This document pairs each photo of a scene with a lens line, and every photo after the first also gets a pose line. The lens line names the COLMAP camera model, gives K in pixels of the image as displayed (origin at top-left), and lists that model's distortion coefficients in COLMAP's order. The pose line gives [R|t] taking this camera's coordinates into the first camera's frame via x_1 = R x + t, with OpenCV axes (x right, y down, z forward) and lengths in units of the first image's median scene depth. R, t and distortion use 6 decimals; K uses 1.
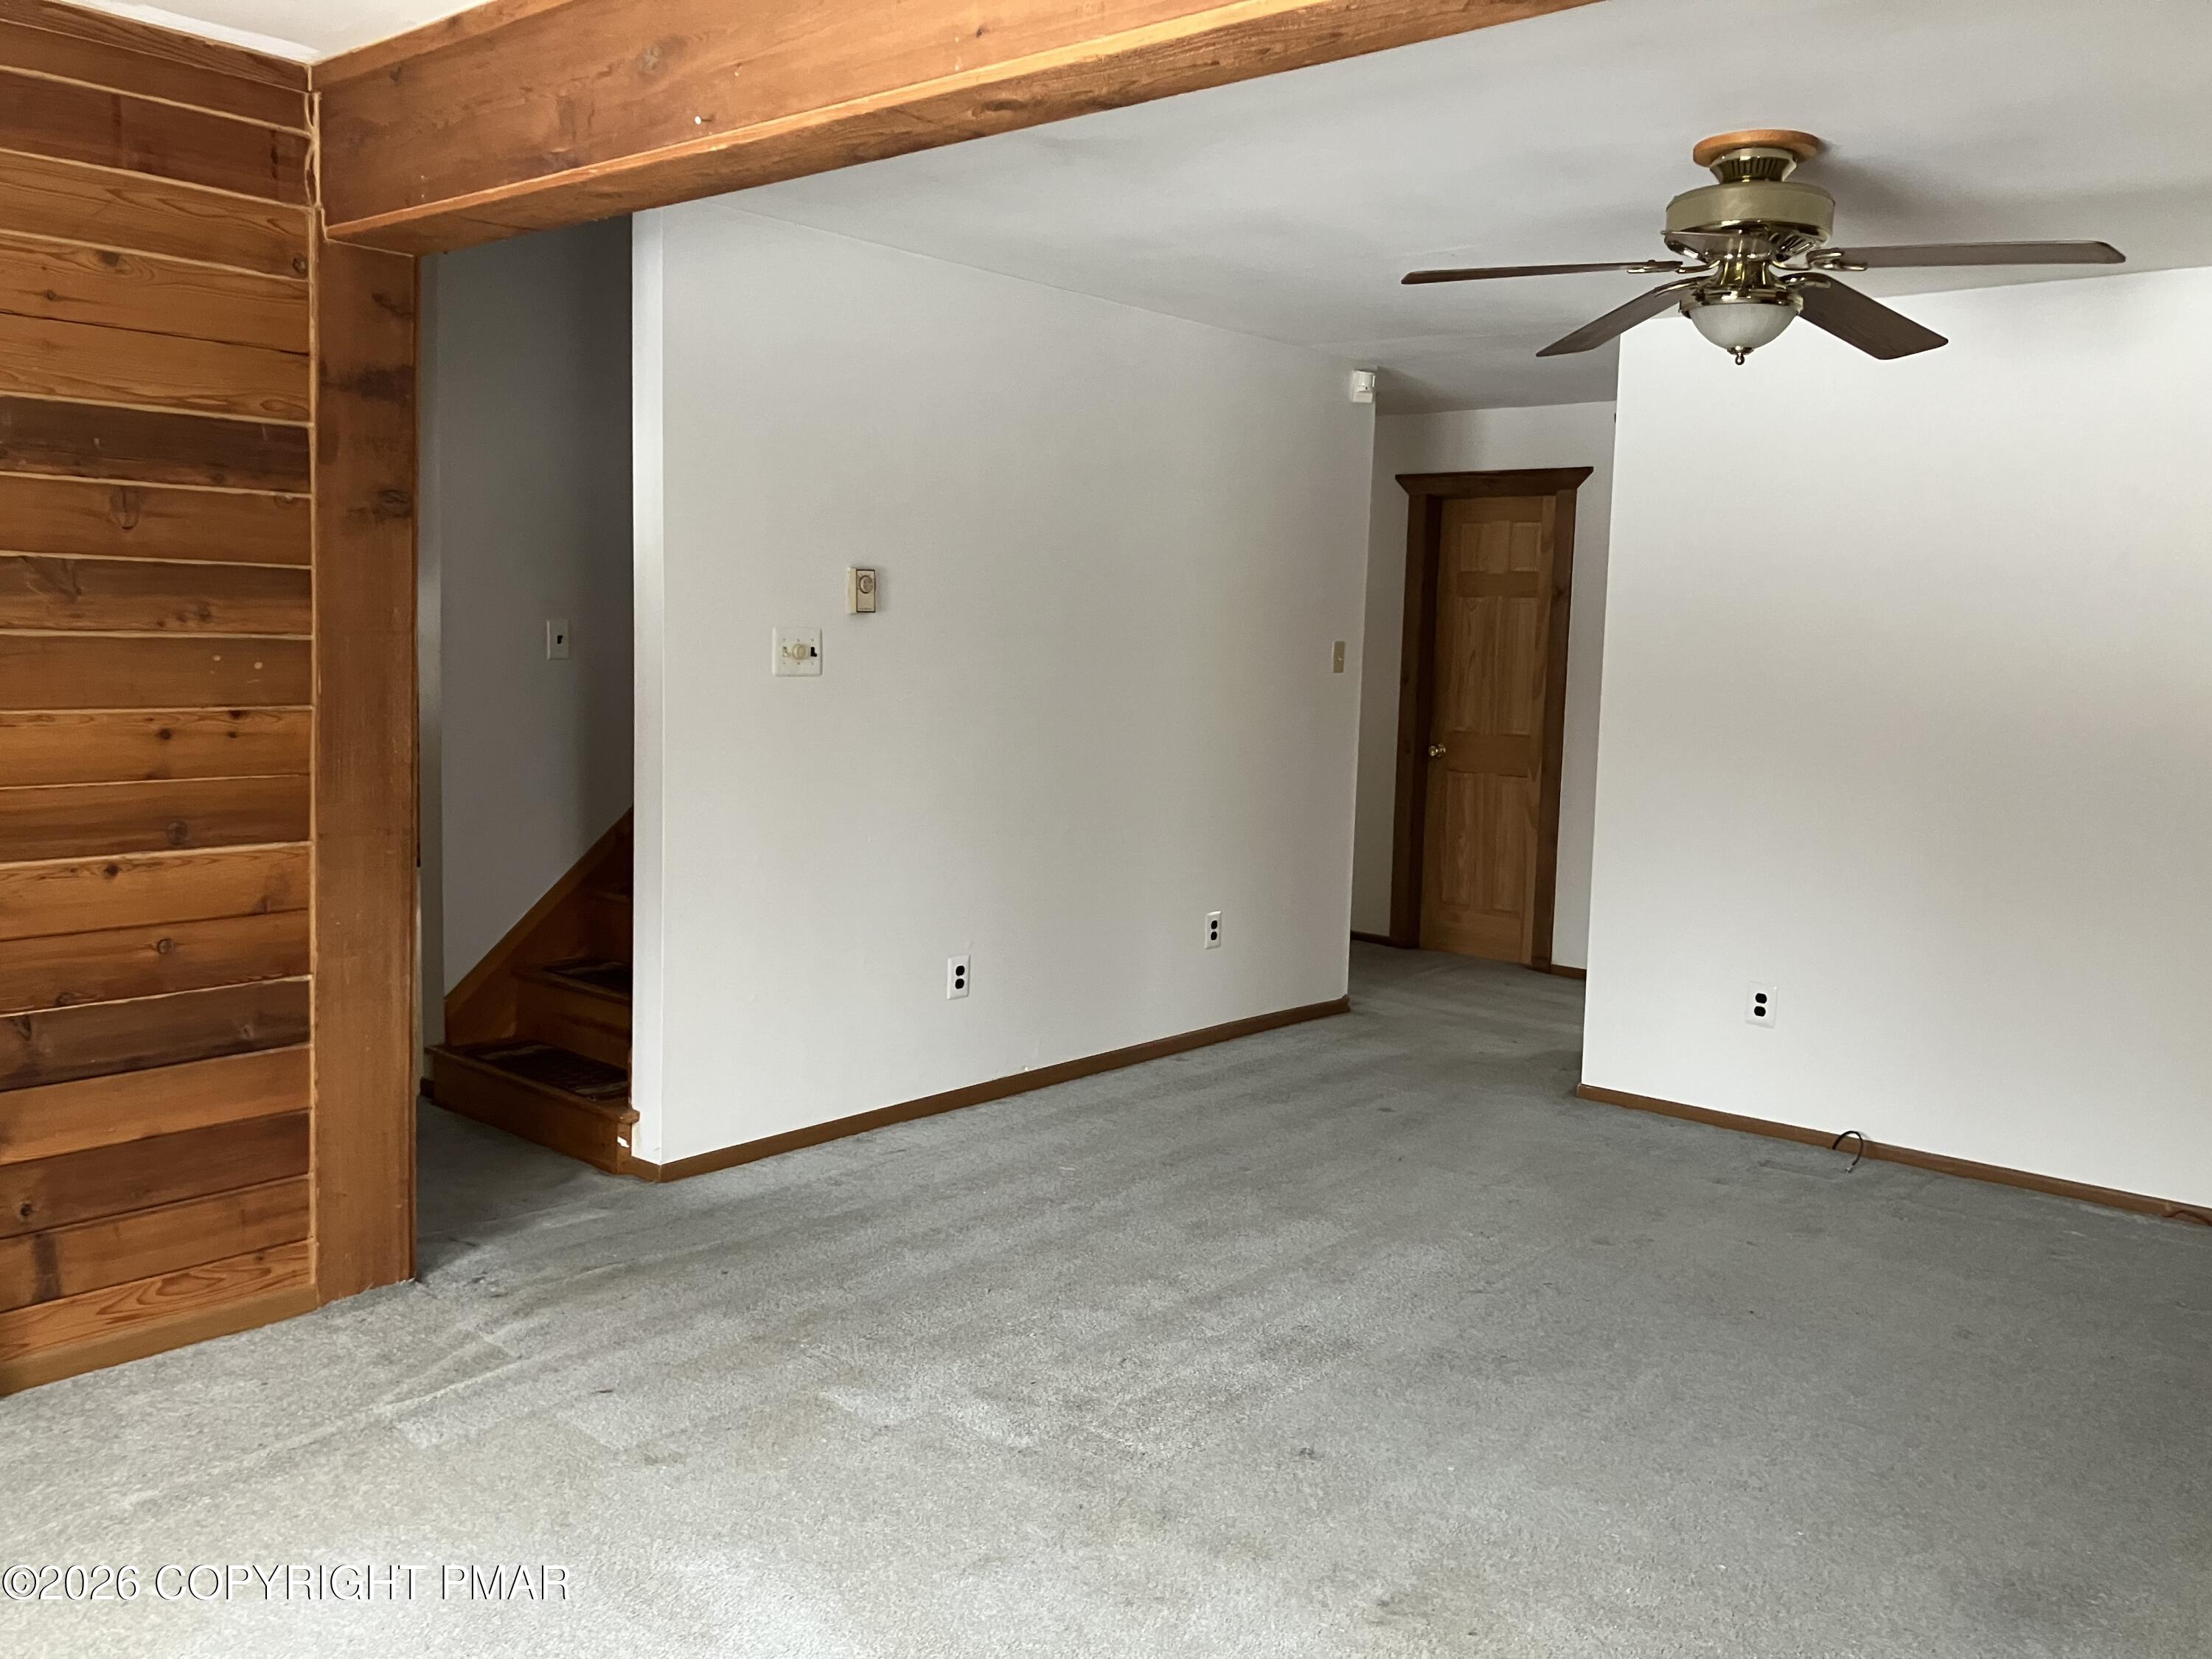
lens RADIAL K [[1816.0, 0, 1105.6], [0, 1816.0, 841.4], [0, 0, 1]] dist [0.027054, -0.005592]
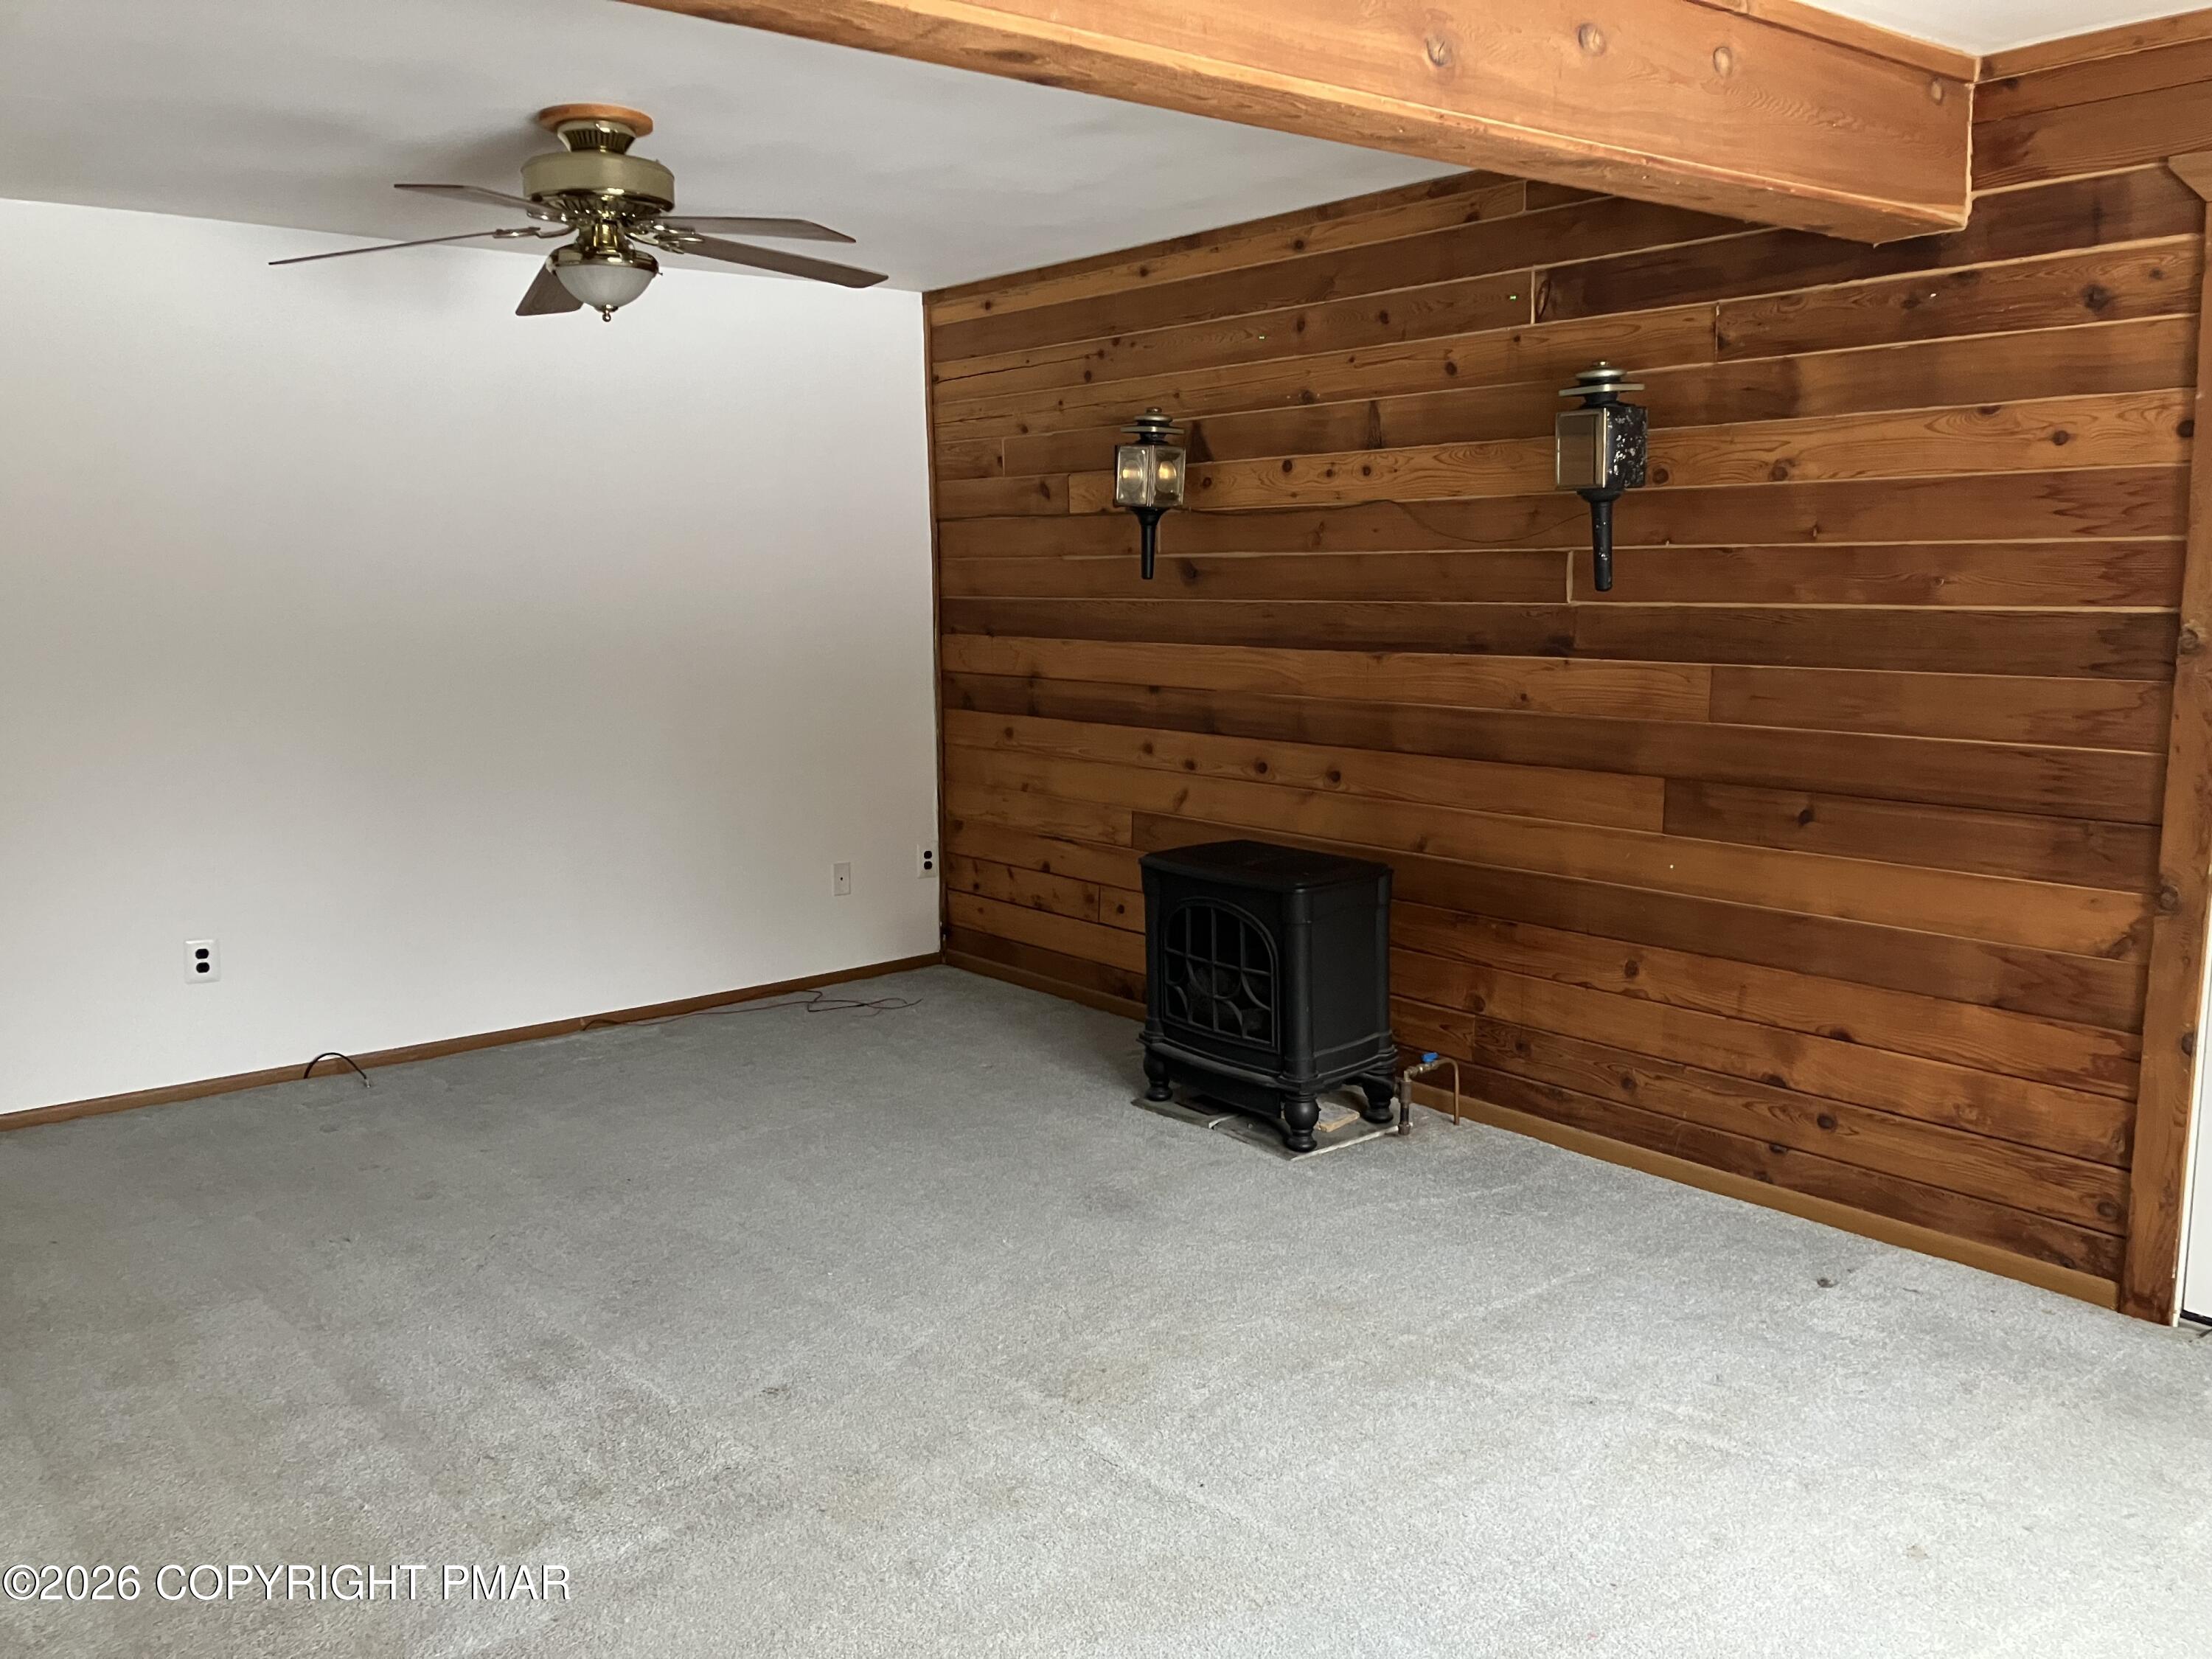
lens RADIAL K [[1816.0, 0, 1105.7], [0, 1816.0, 836.7], [0, 0, 1]] dist [0.027054, -0.005592]
pose [[0.190433, -0.177216, 0.965572, -0.683470], [0.130785, 0.979384, 0.153957, -0.087436], [-0.972949, 0.096964, 0.209684, 0.502838]]
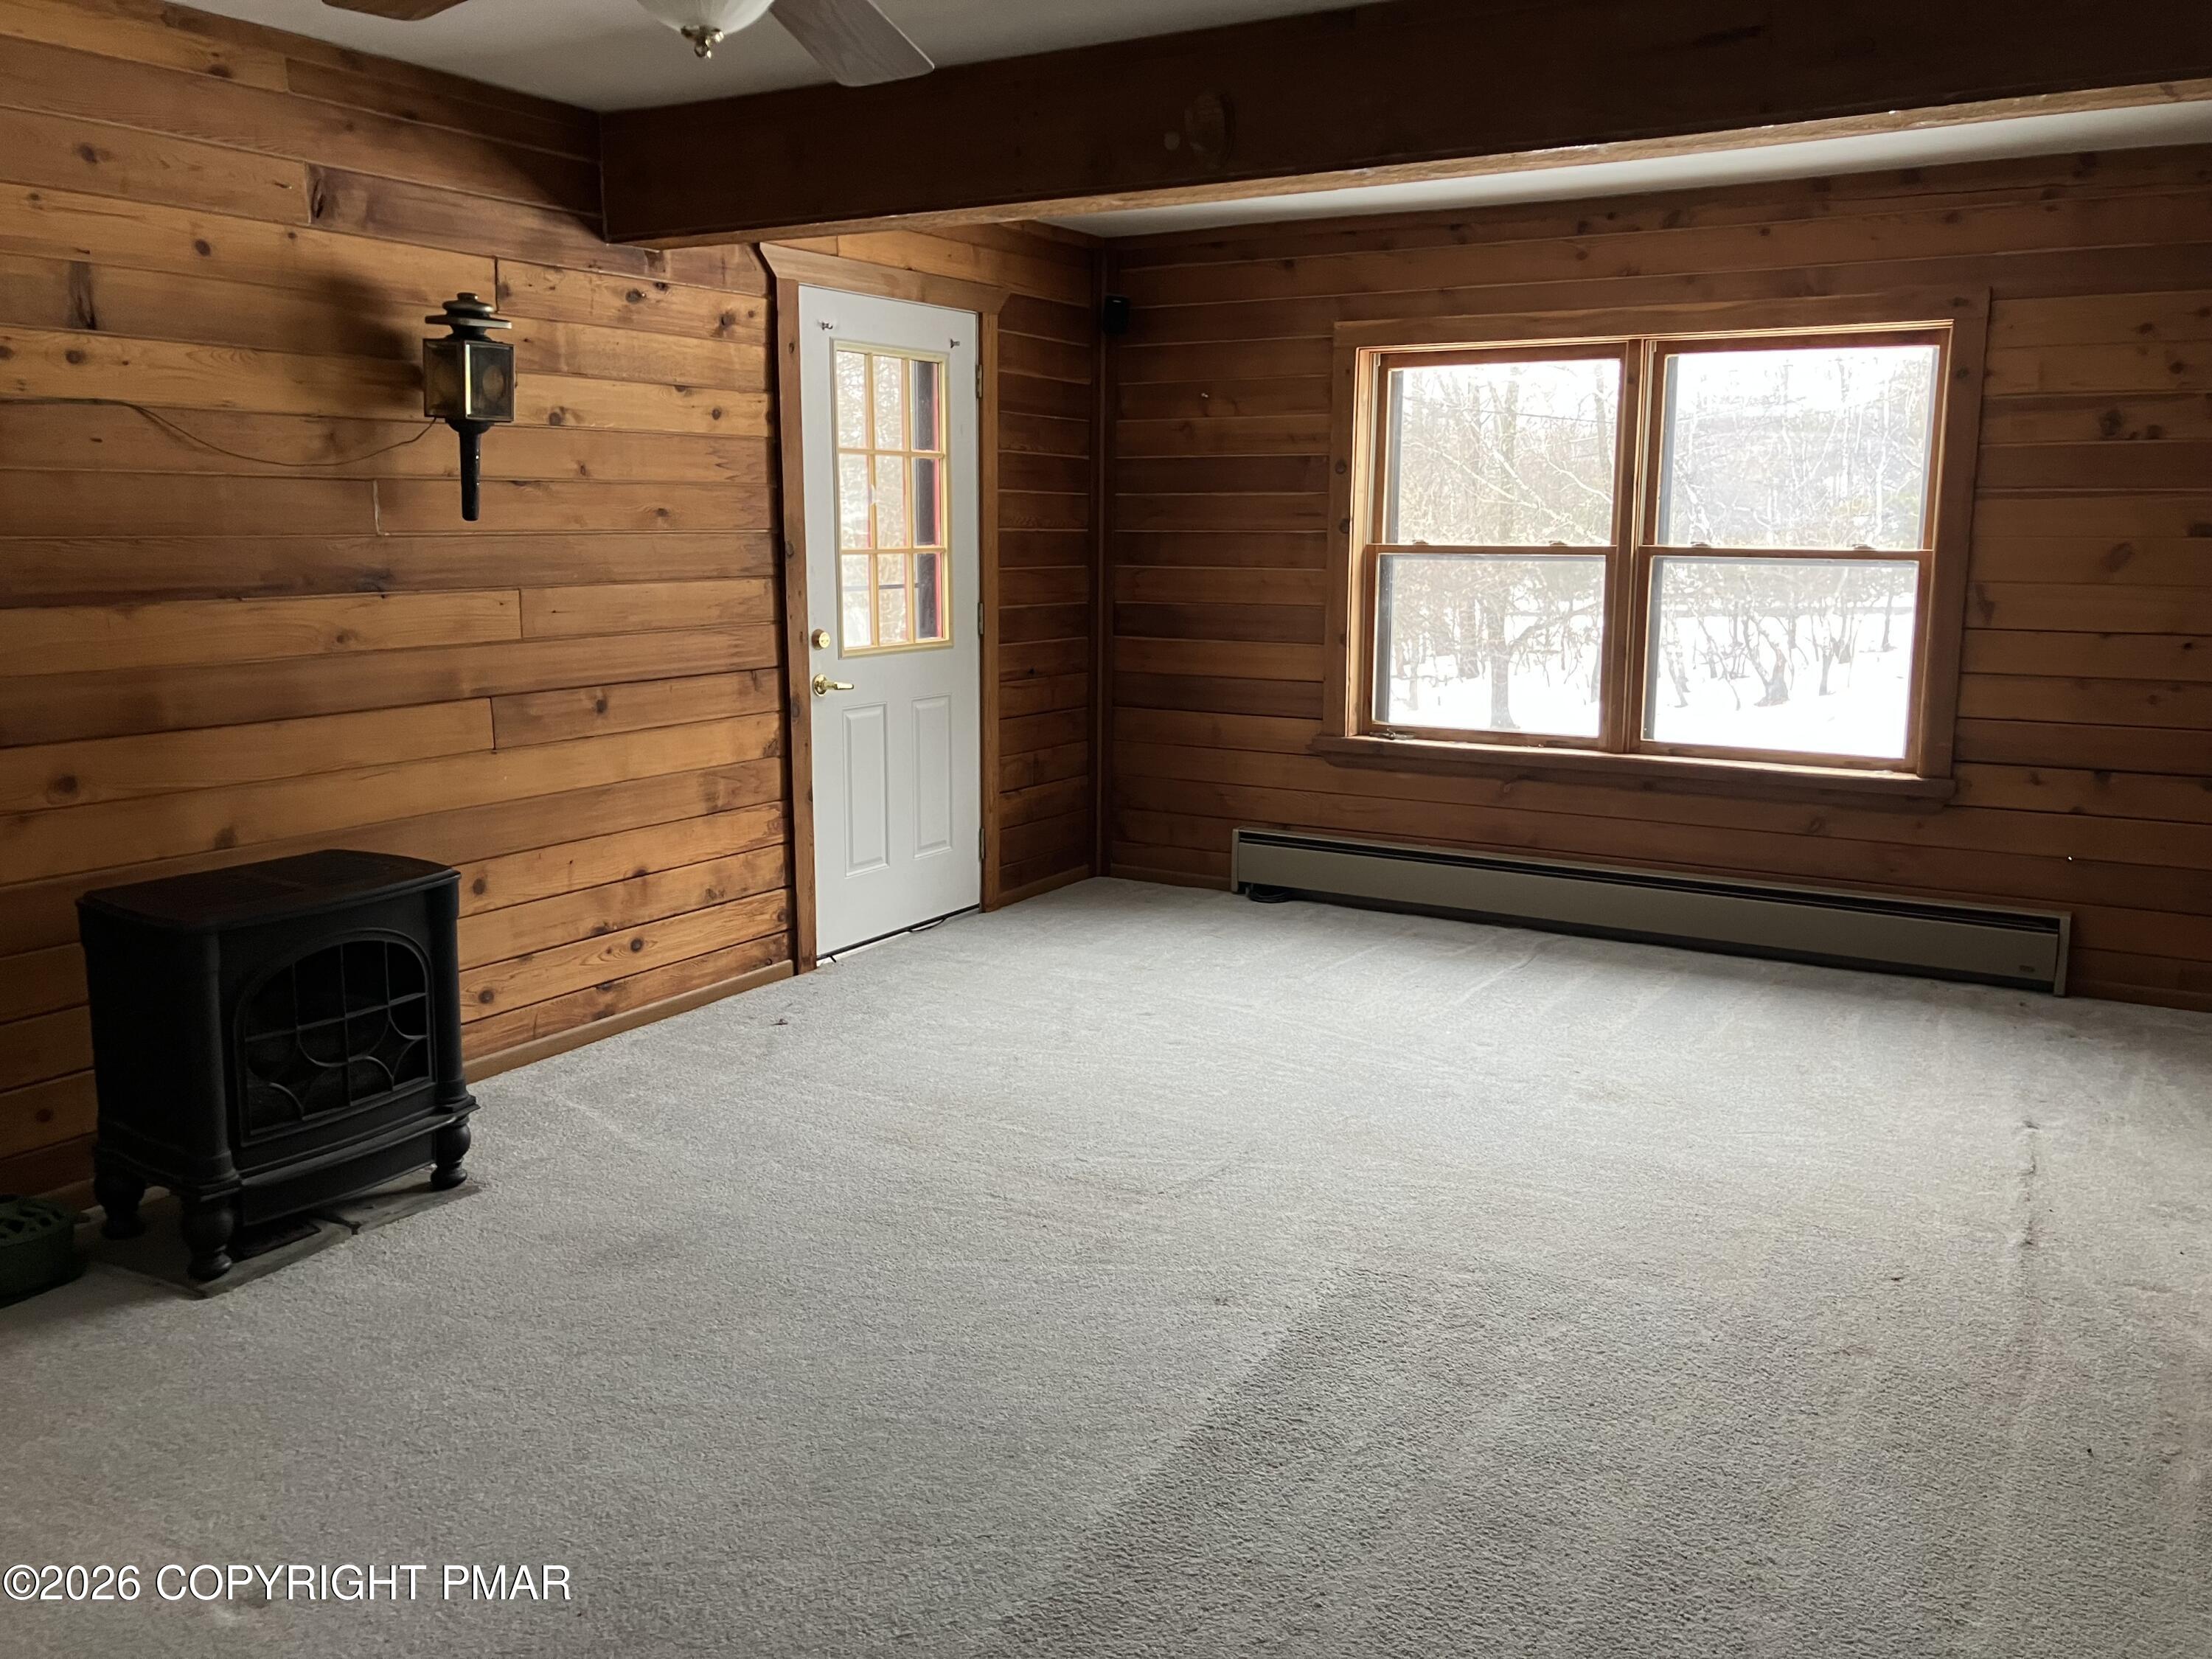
lens RADIAL K [[1816.0, 0, 1107.0], [0, 1816.0, 809.5], [0, 0, 1]] dist [0.027054, -0.005592]
pose [[-0.985626, -0.004191, -0.168889, 0.291506], [-0.050195, 0.961813, 0.269067, -0.177437], [0.161311, 0.273677, -0.948198, 1.635385]]
